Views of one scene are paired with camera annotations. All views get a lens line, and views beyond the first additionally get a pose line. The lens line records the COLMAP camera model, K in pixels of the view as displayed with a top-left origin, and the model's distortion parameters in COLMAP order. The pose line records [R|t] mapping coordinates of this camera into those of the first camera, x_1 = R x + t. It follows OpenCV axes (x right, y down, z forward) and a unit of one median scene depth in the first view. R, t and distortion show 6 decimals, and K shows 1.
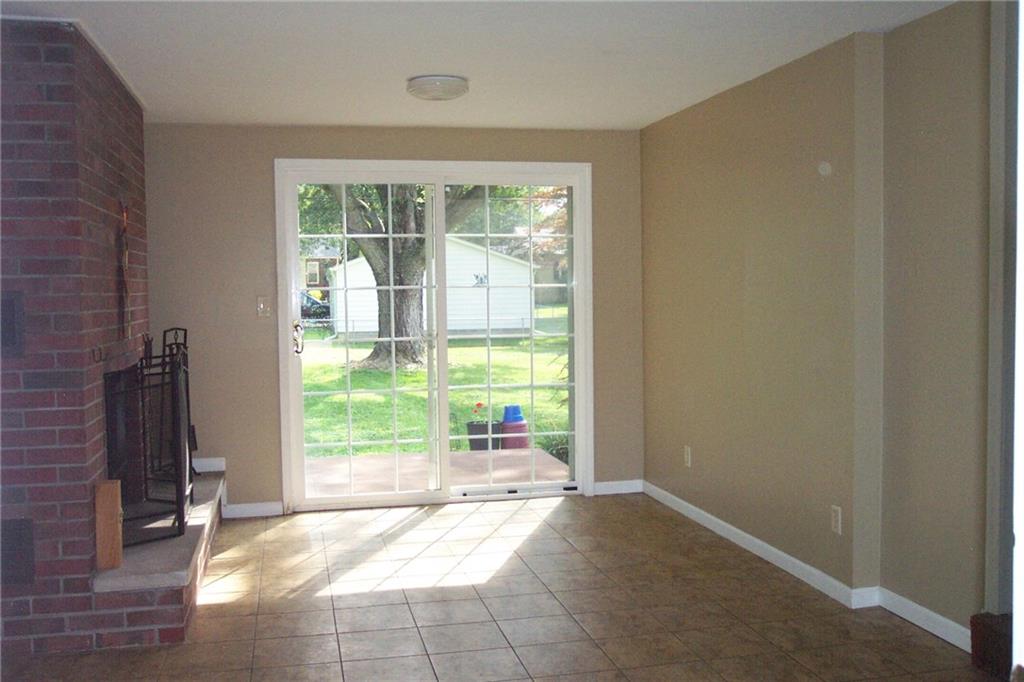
lens RADIAL K [[1014.3, 0, 512.9], [0, 1014.3, 341.2], [0, 0, 1]] dist [-0.038485, 0.000000]
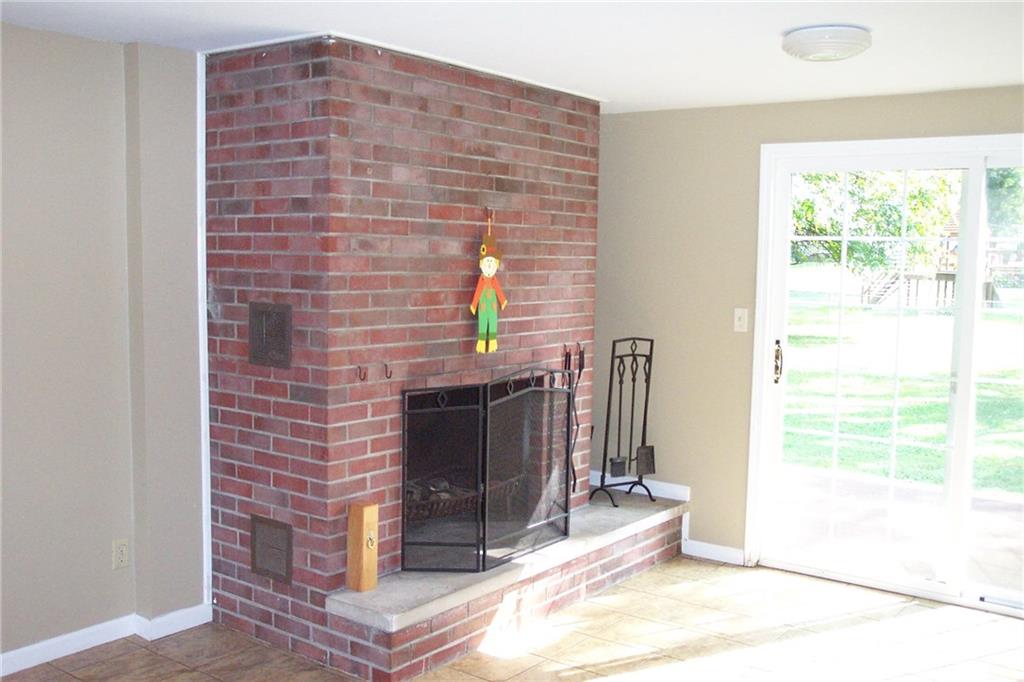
lens RADIAL K [[1014.3, 0, 512.9], [0, 1014.3, 342.5], [0, 0, 1]] dist [-0.038485, 0.000000]
pose [[0.657295, 0.088811, -0.748382, 0.422012], [-0.066457, 0.995994, 0.059827, -0.085309], [0.750697, 0.010411, 0.660564, 0.466371]]
